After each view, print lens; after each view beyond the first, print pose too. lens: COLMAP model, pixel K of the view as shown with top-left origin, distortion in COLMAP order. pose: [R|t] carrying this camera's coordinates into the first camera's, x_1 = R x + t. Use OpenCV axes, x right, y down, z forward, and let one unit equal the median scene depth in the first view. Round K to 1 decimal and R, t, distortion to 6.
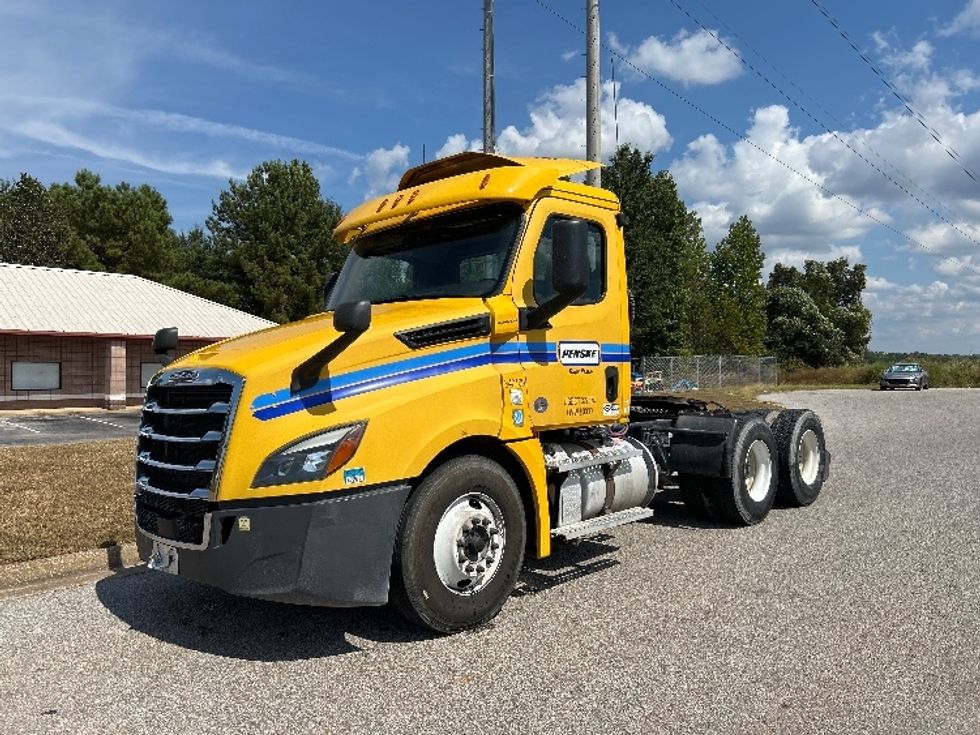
lens RADIAL K [[744.1, 0, 490.8], [0, 744.1, 343.2], [0, 0, 1]] dist [0.035931, -0.035937]
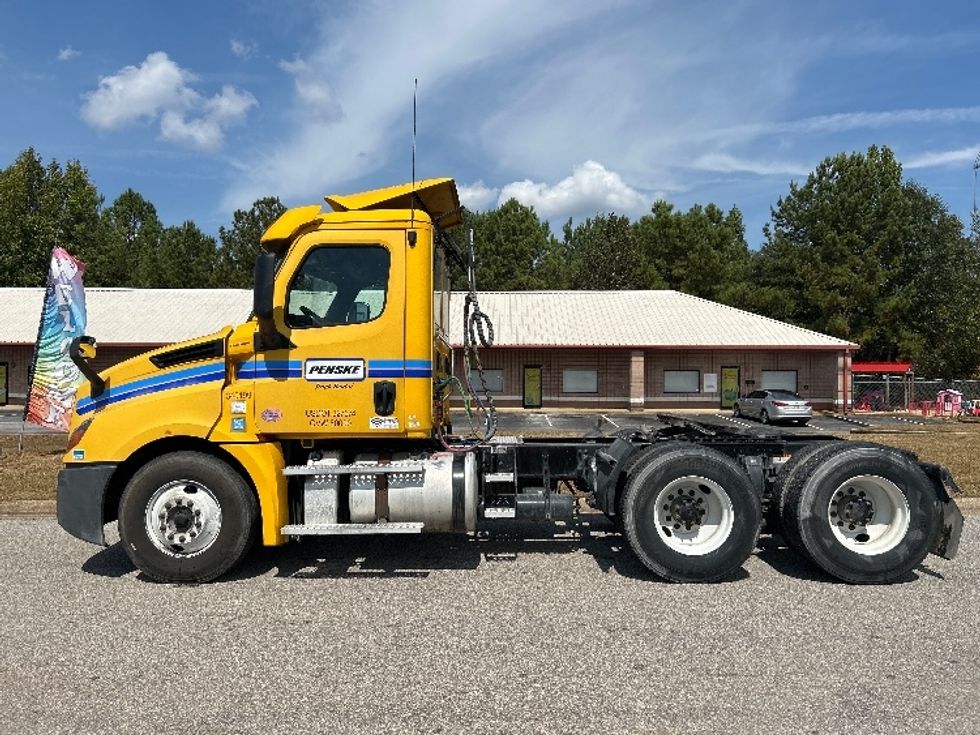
lens RADIAL K [[744.1, 0, 495.5], [0, 744.1, 362.5], [0, 0, 1]] dist [0.035931, -0.035937]
pose [[0.668468, -0.009516, -0.743680, 1.050812], [0.023093, 0.999702, 0.007965, 0.000141], [0.743383, -0.022499, 0.668488, 0.435430]]
